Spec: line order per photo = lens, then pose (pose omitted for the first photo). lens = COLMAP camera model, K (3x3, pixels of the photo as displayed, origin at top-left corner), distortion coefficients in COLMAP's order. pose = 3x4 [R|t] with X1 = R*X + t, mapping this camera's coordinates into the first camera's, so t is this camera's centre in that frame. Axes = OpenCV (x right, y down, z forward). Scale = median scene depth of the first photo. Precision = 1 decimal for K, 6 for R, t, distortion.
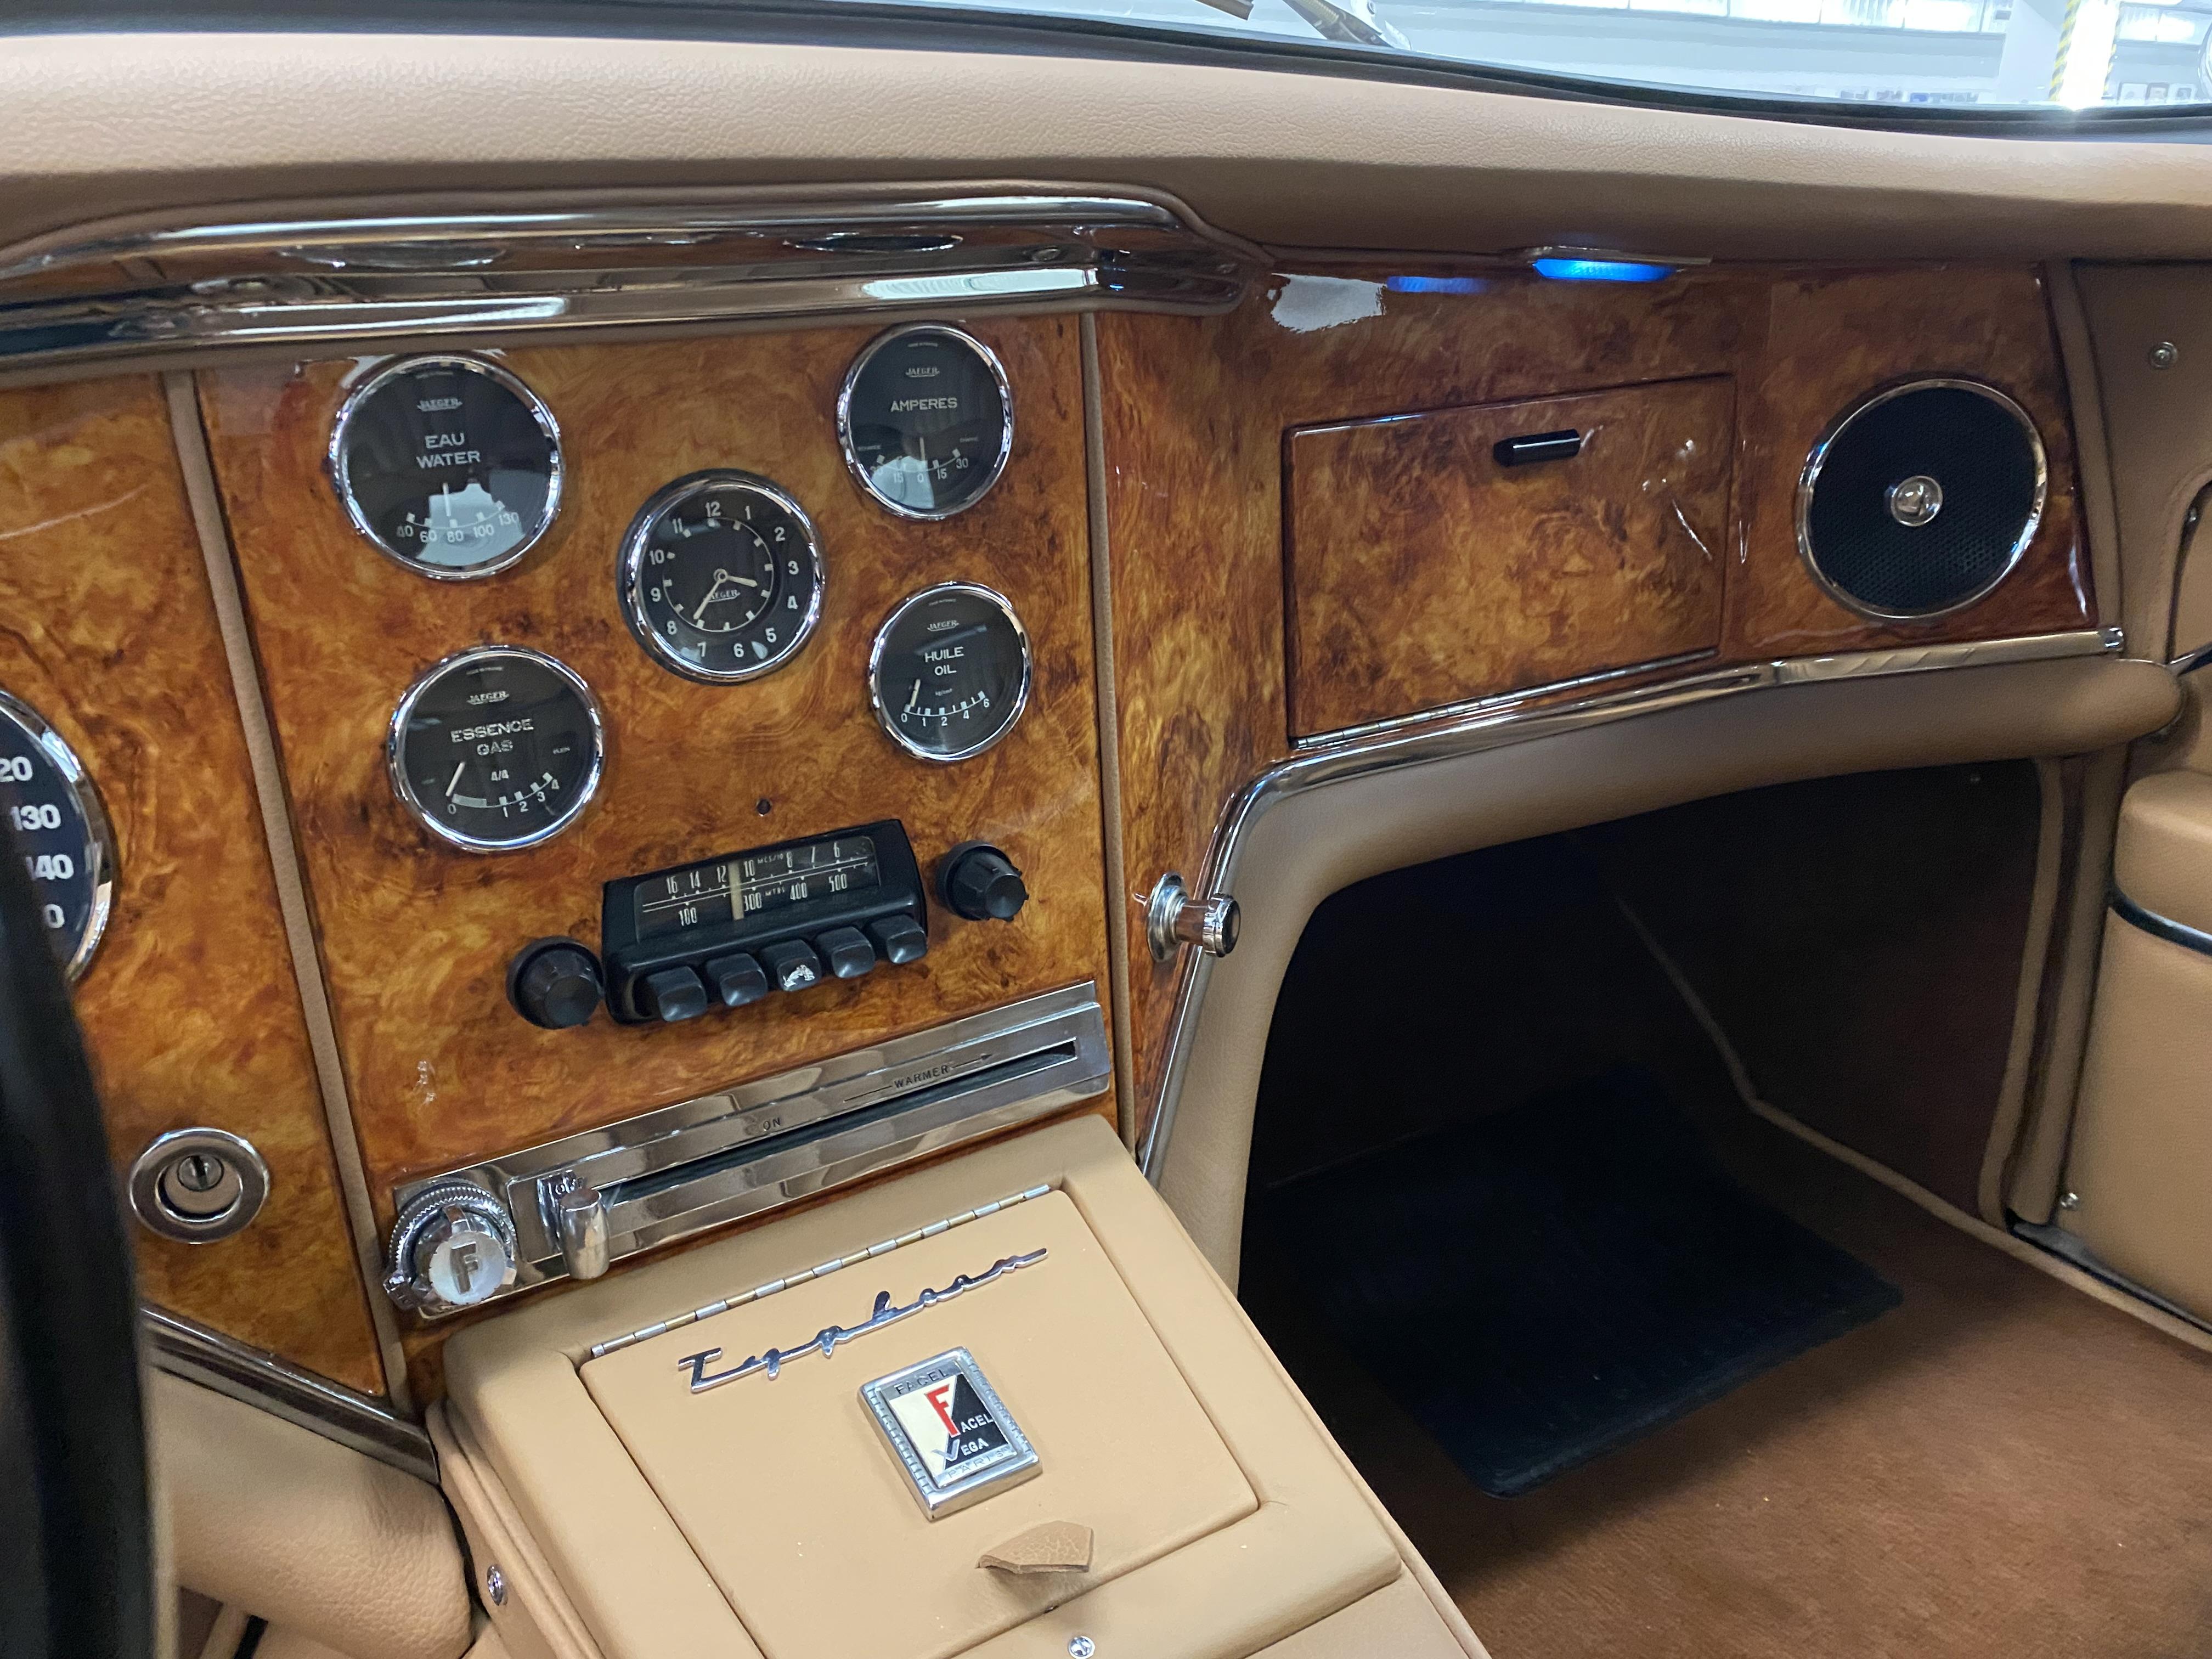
lens RADIAL K [[1765.8, 0, 1105.0], [0, 1765.8, 900.9], [0, 0, 1]] dist [0.084892, -0.190535]
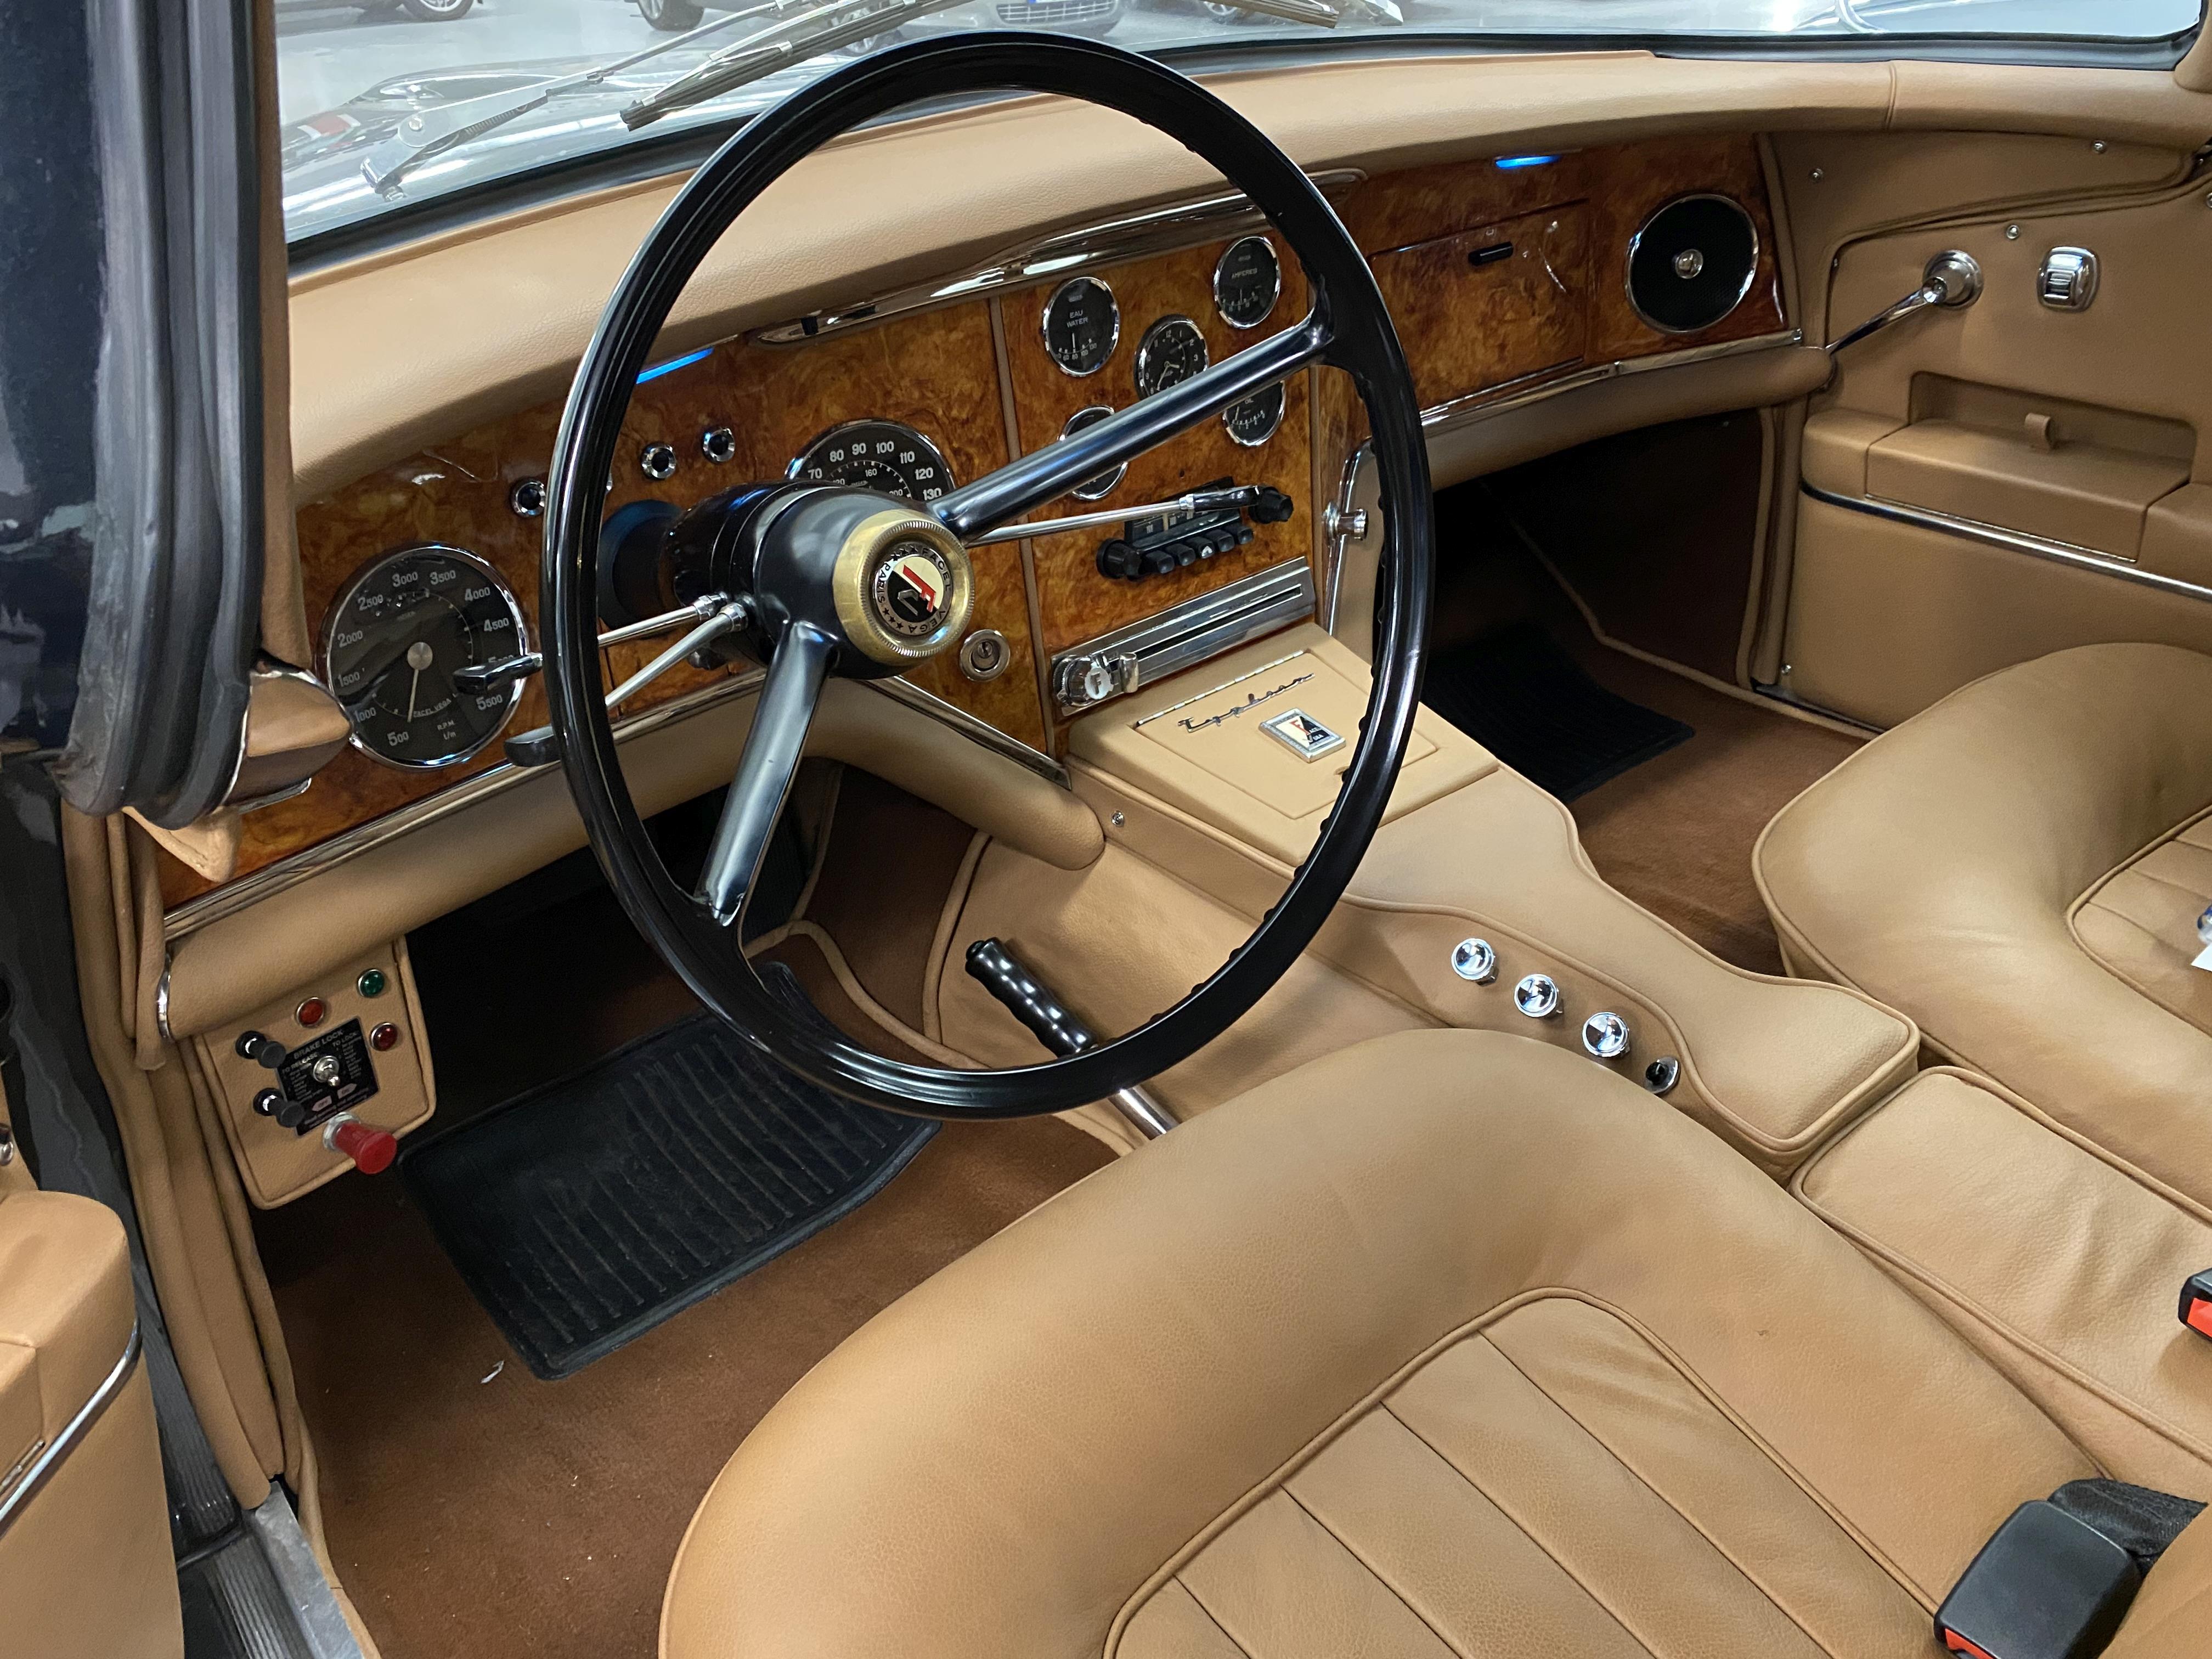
lens RADIAL K [[1693.4, 0, 1103.9], [0, 1693.4, 902.5], [0, 0, 1]] dist [0.105518, -0.264713]
pose [[0.991507, -0.100317, 0.082773, -0.377918], [0.085816, 0.982853, 0.163206, 0.084753], [-0.097726, -0.154716, 0.983114, -0.827154]]
